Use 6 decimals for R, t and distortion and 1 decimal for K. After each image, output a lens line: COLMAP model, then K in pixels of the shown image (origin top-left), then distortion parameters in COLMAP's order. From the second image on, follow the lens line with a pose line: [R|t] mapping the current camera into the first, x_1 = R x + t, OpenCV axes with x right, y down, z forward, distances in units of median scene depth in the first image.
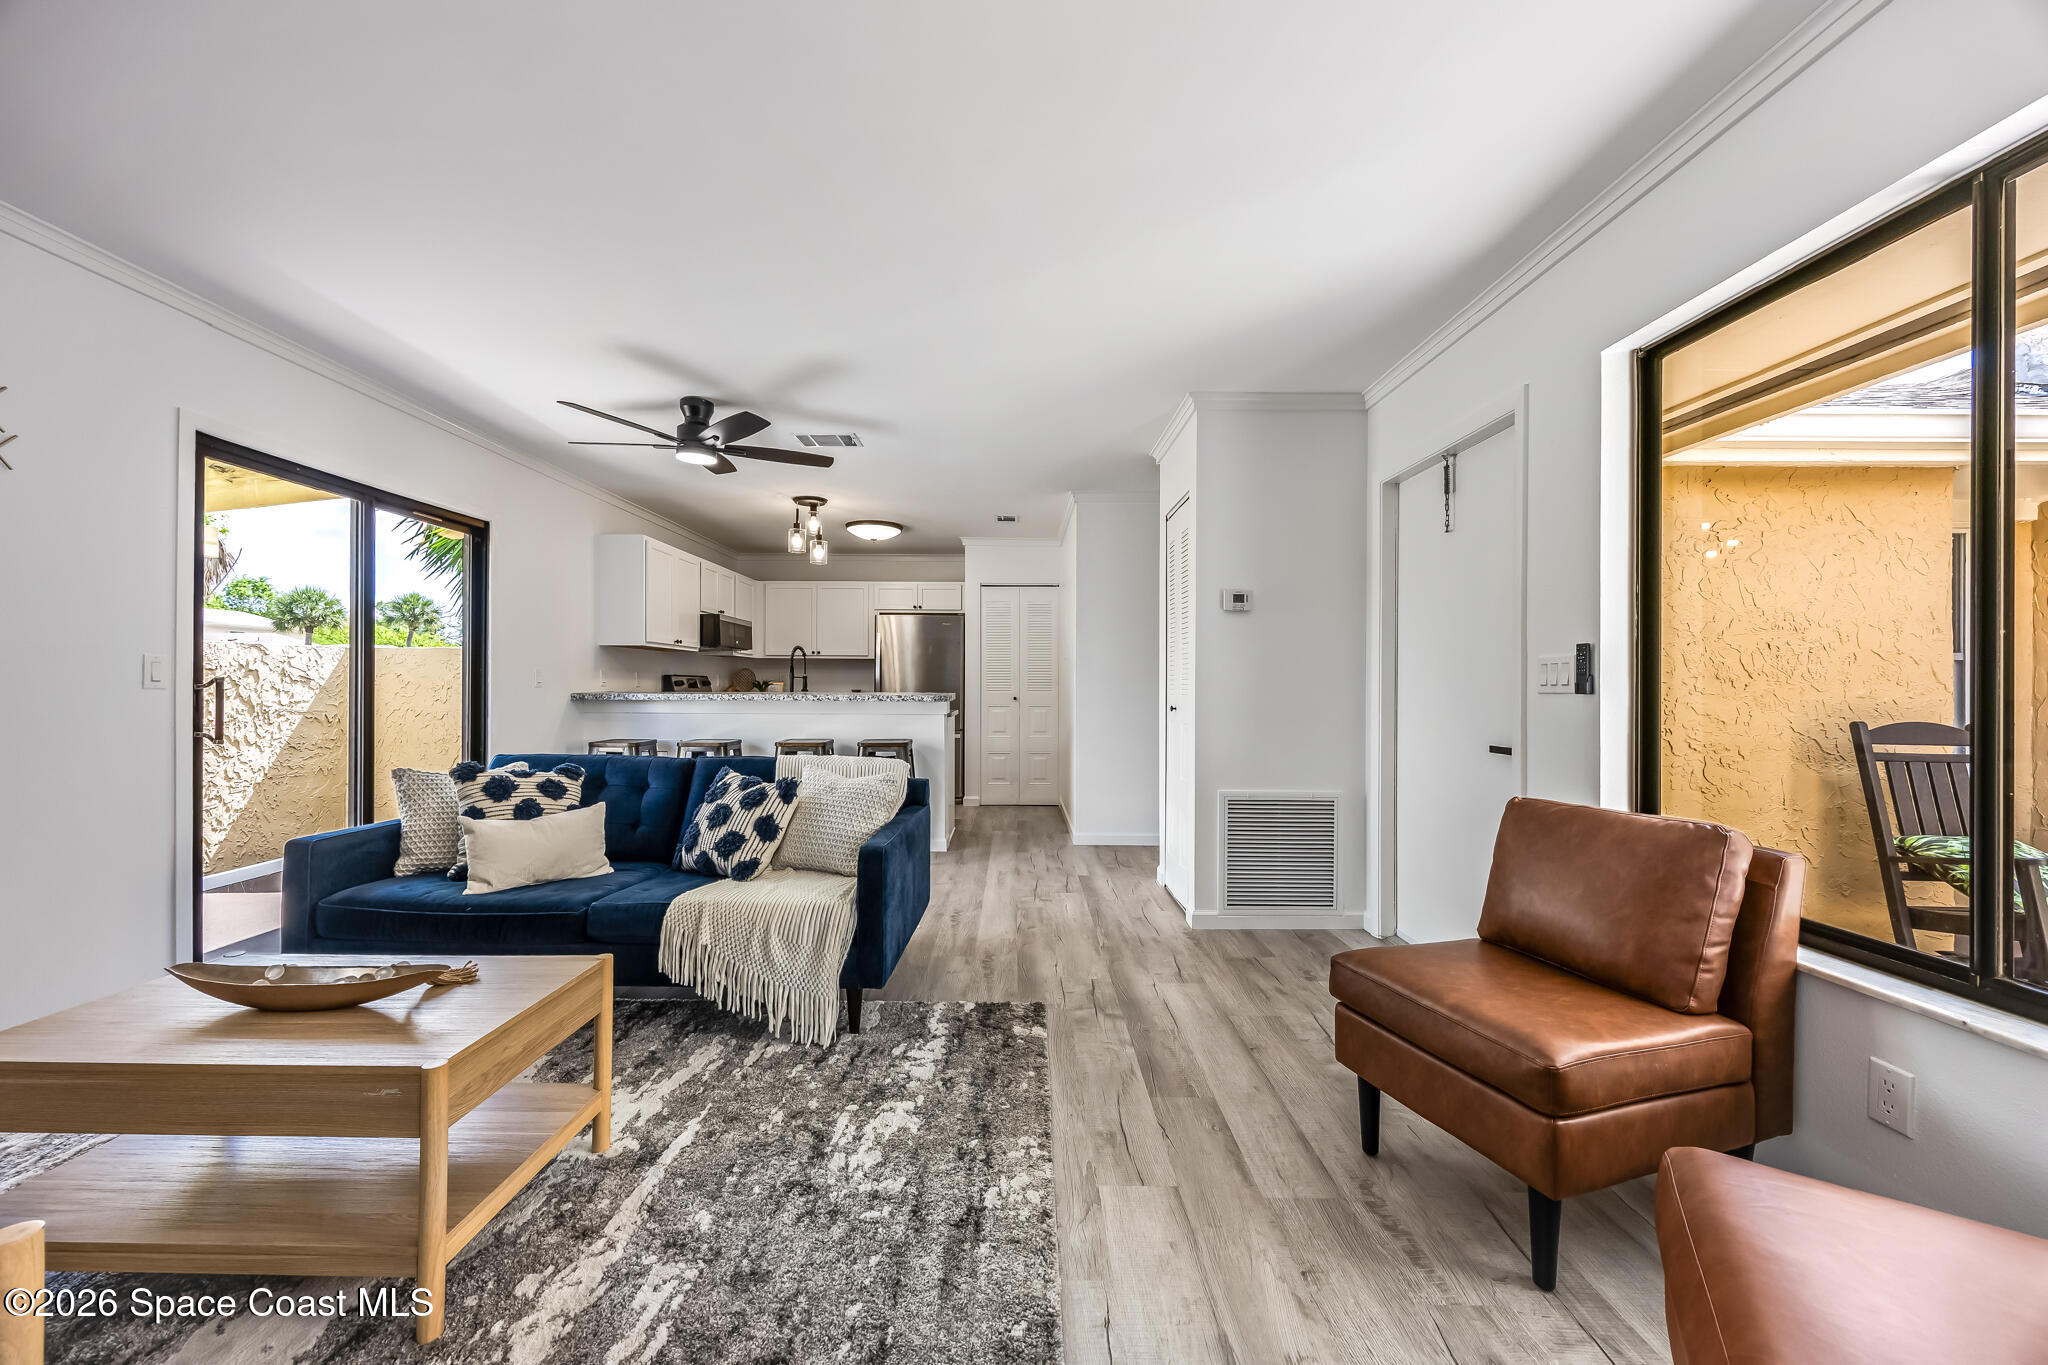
lens RADIAL K [[794.0, 0, 1025.1], [0, 794.0, 685.3], [0, 0, 1]] dist [-0.000419, -0.000026]
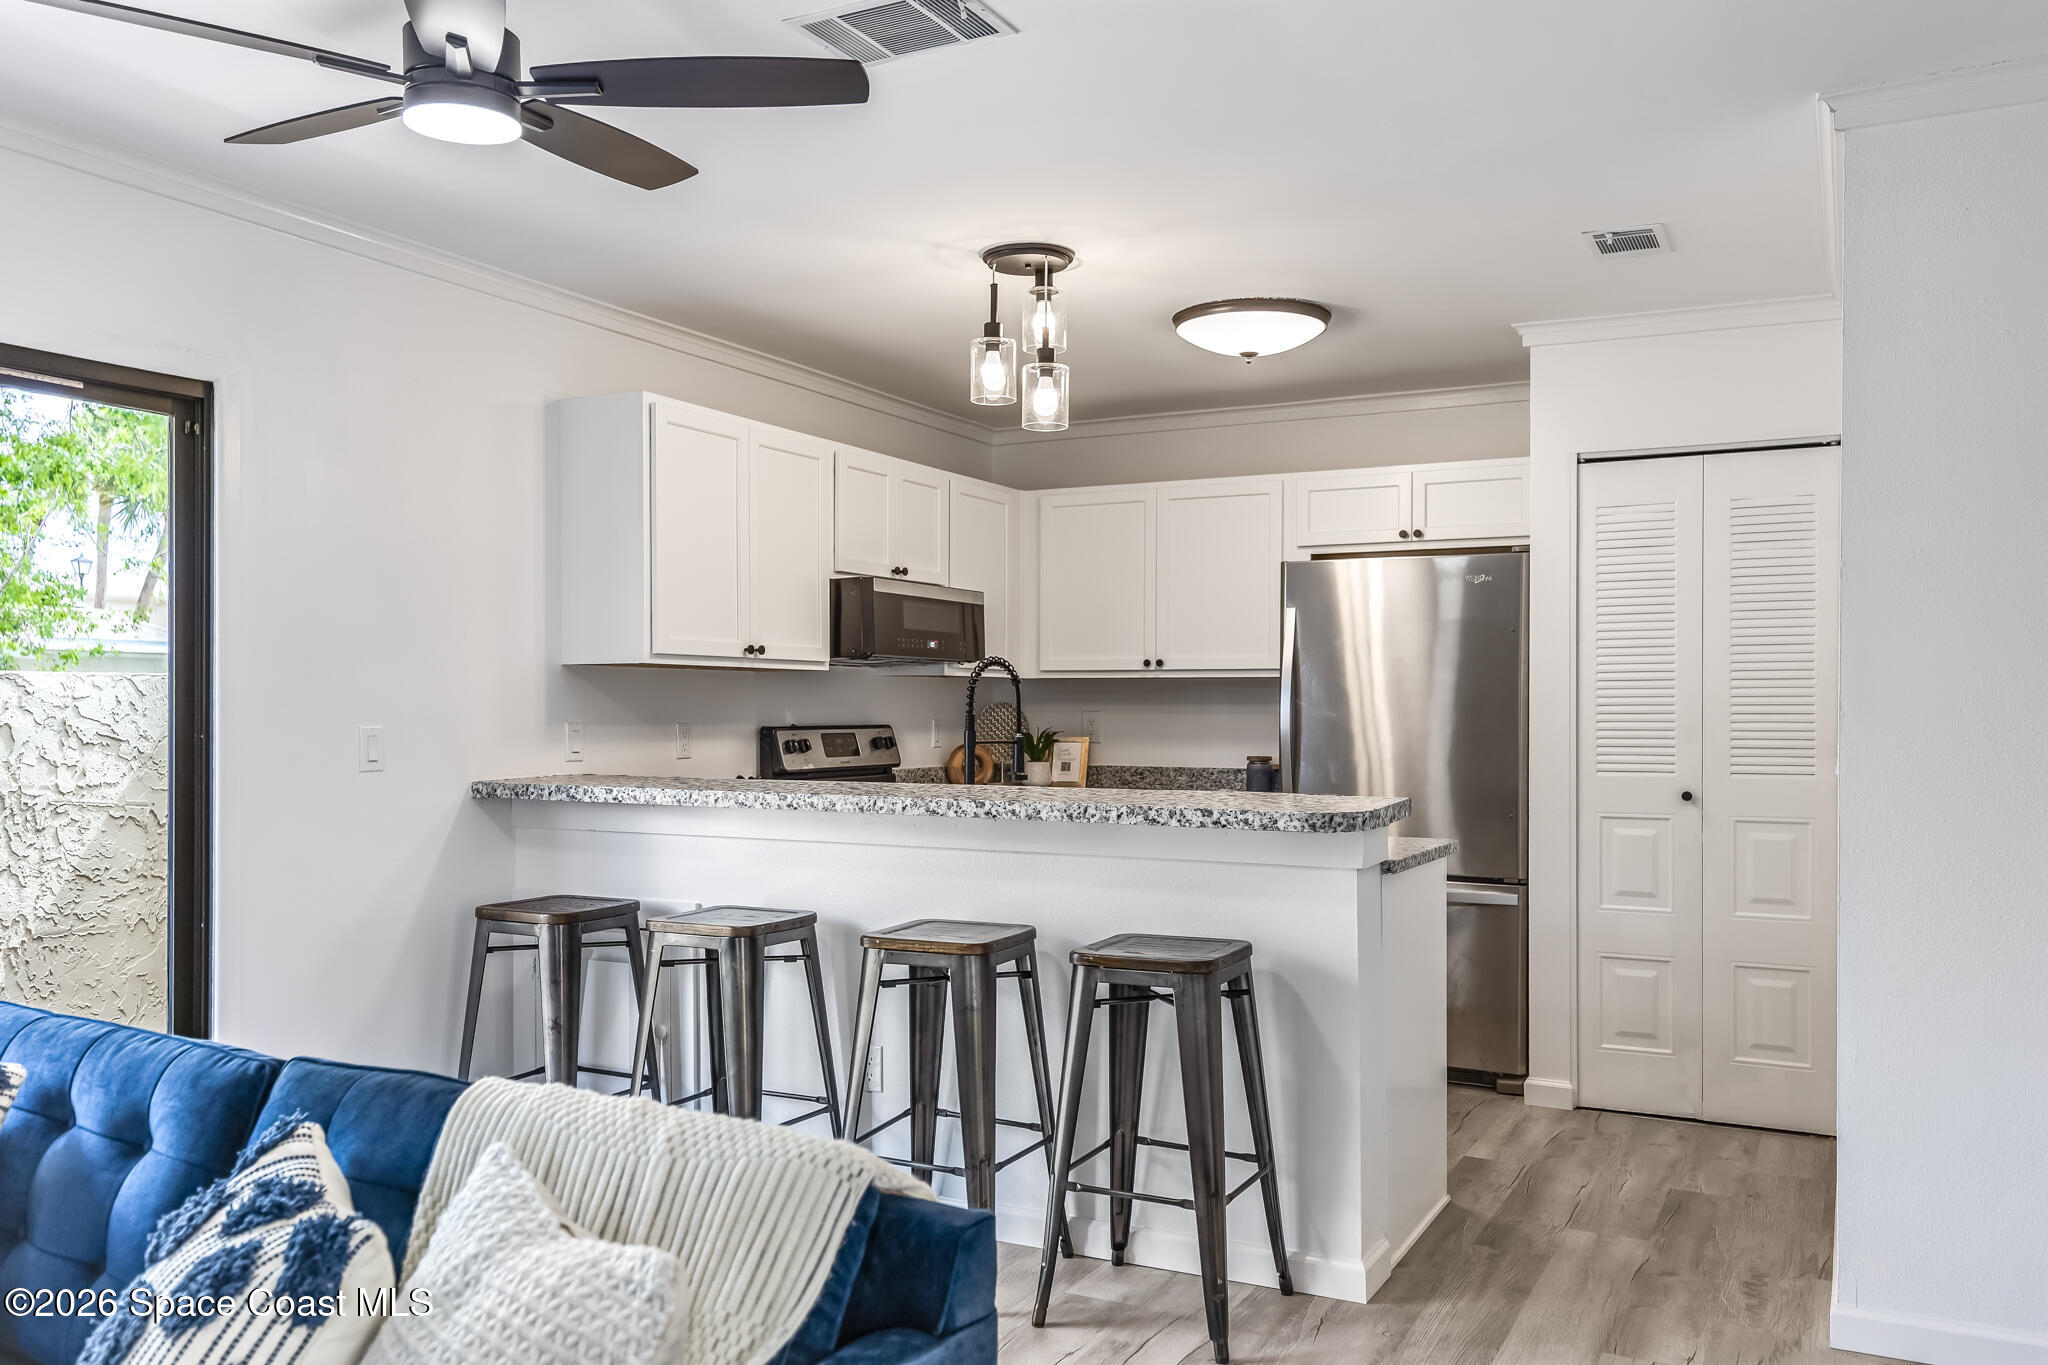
lens RADIAL K [[1644.4, 0, 1007.5], [0, 1644.4, 695.8], [0, 0, 1]] dist [0.017885, 0.002724]
pose [[0.880772, -0.004987, -0.473515, 0.079105], [0.001976, 0.999975, -0.006855, -0.025613], [0.473537, 0.005102, 0.880759, 0.327435]]
